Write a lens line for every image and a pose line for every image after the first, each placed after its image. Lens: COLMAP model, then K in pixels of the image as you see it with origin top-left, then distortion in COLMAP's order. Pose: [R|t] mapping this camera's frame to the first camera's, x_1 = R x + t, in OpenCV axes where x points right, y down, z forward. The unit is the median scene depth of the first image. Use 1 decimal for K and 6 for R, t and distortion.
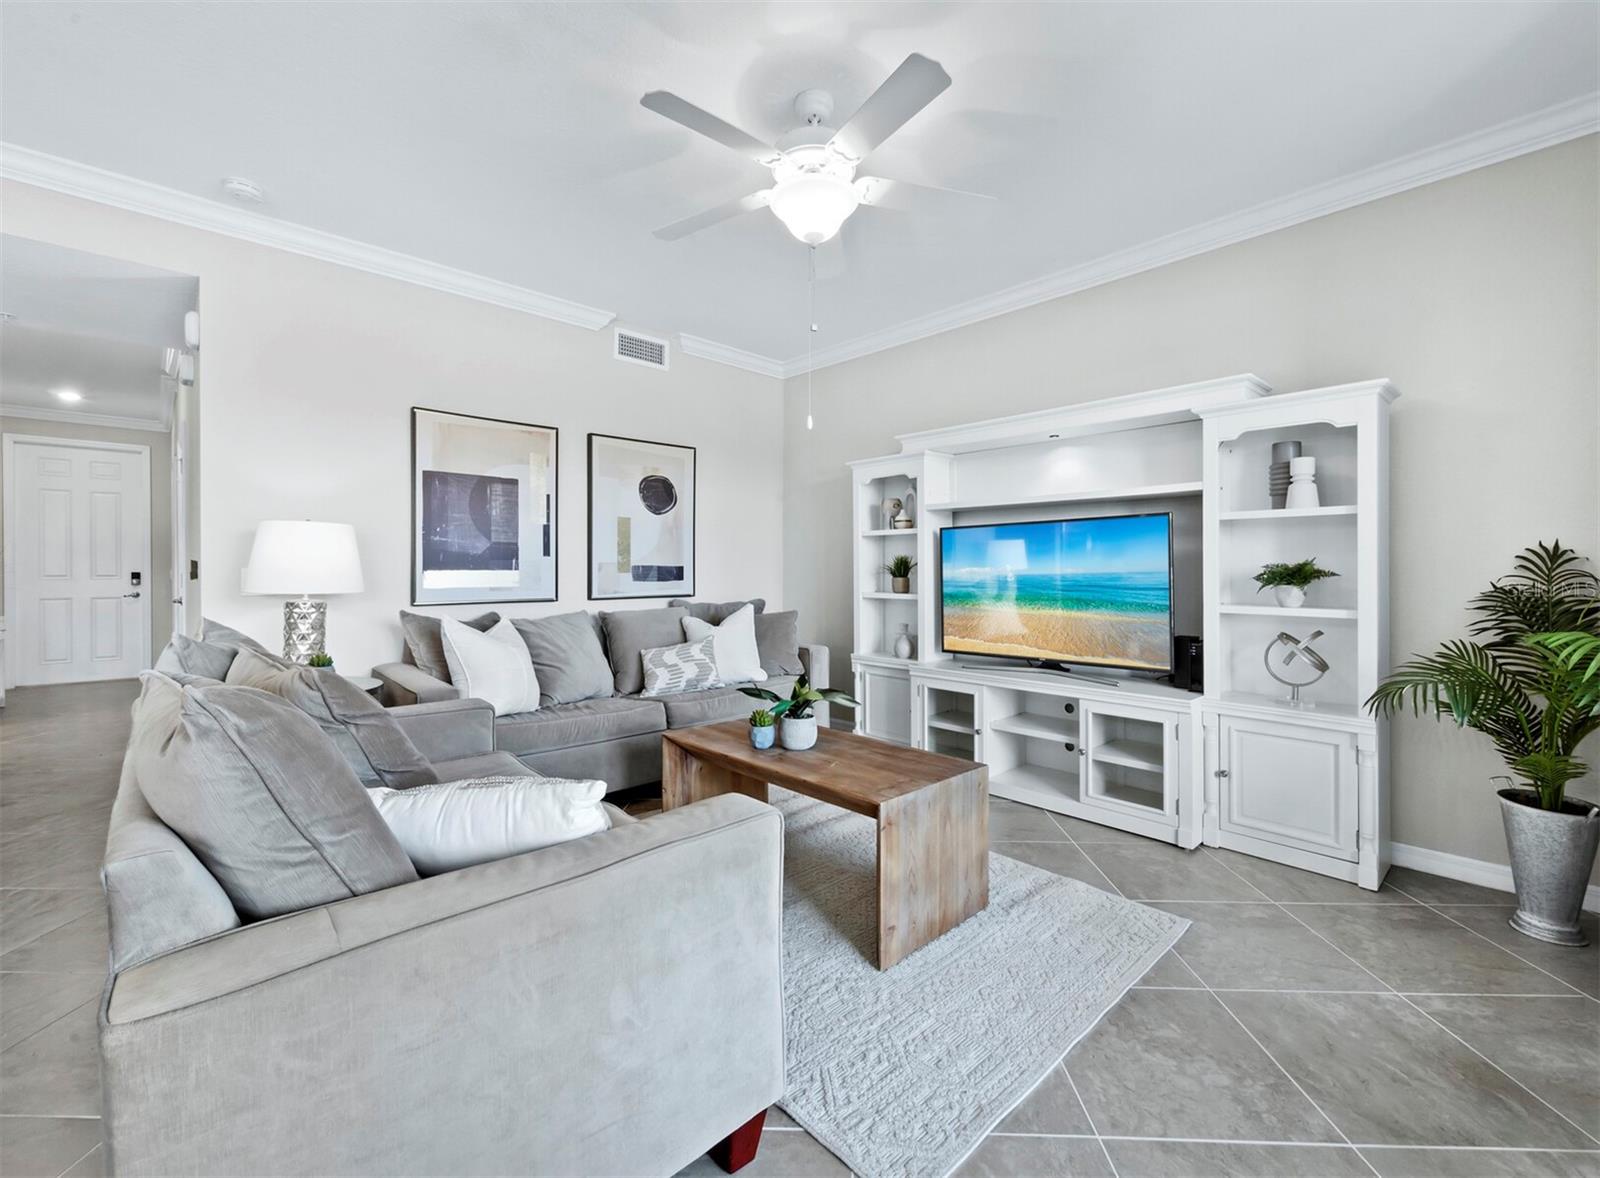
lens RADIAL K [[684.8, 0, 796.4], [0, 684.8, 571.8], [0, 0, 1]] dist [-0.000378, 0.000722]
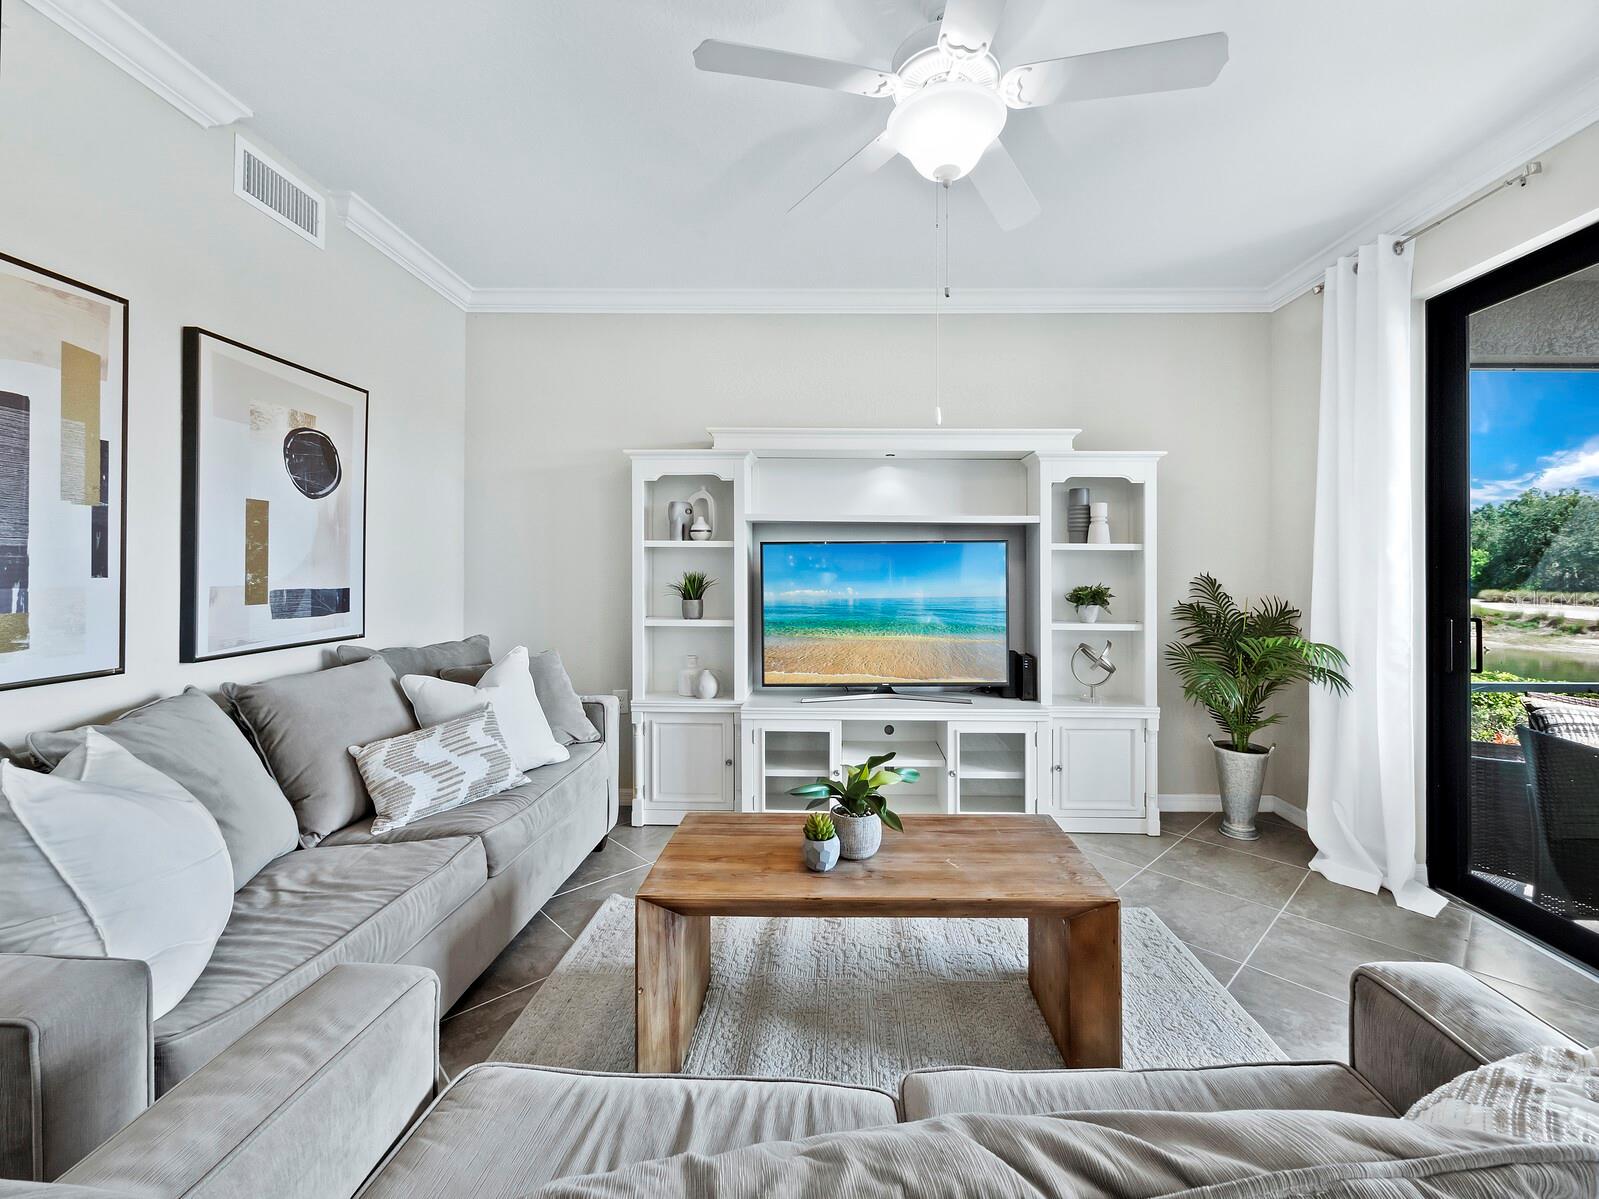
lens RADIAL K [[684.3, 0, 819.3], [0, 684.3, 572.3], [0, 0, 1]] dist [-0.000378, 0.000722]
pose [[0.693432, 0.002019, 0.720519, -0.376098], [-0.003826, 0.999992, 0.000880, -0.029197], [-0.720512, -0.003367, 0.693434, 0.360340]]
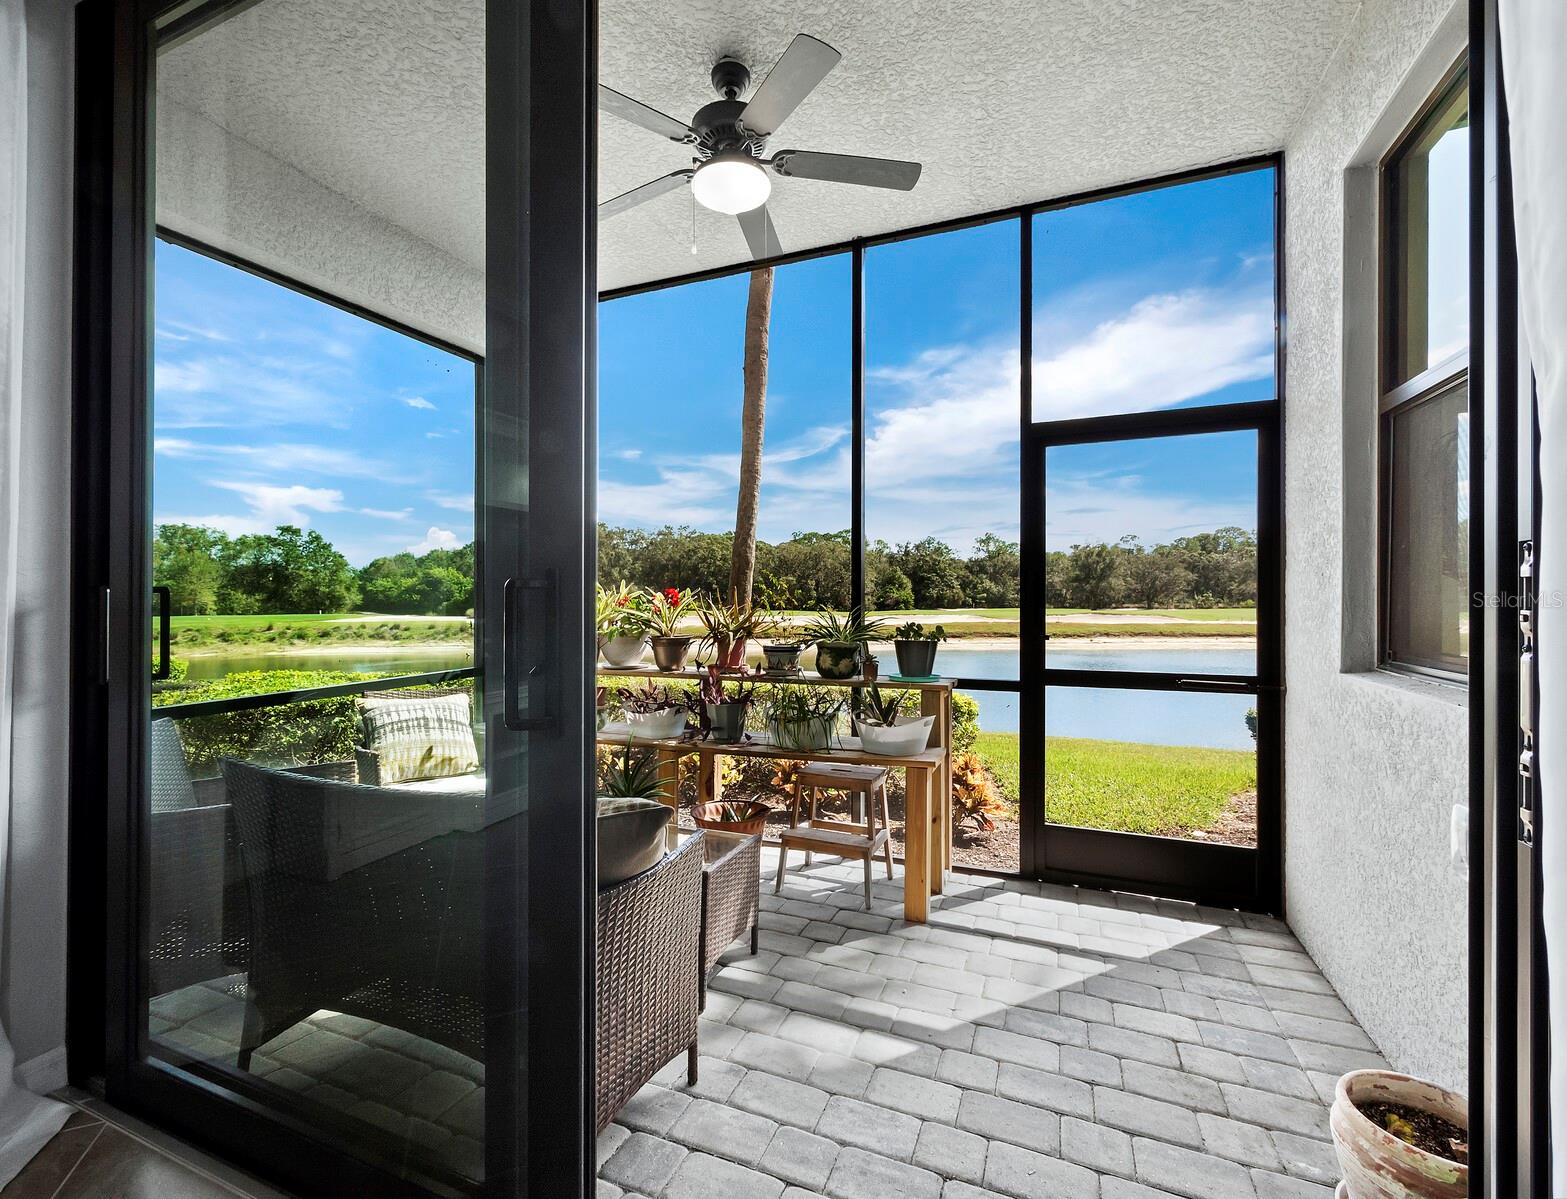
lens RADIAL K [[677.7, 0, 790.4], [0, 677.7, 600.4], [0, 0, 1]] dist [-0.000628, 0.000150]
pose [[-0.417334, -0.003398, 0.908747, 0.080347], [0.011752, 0.999889, 0.009135, 0.027813], [-0.908677, 0.014492, -0.417248, 0.184203]]
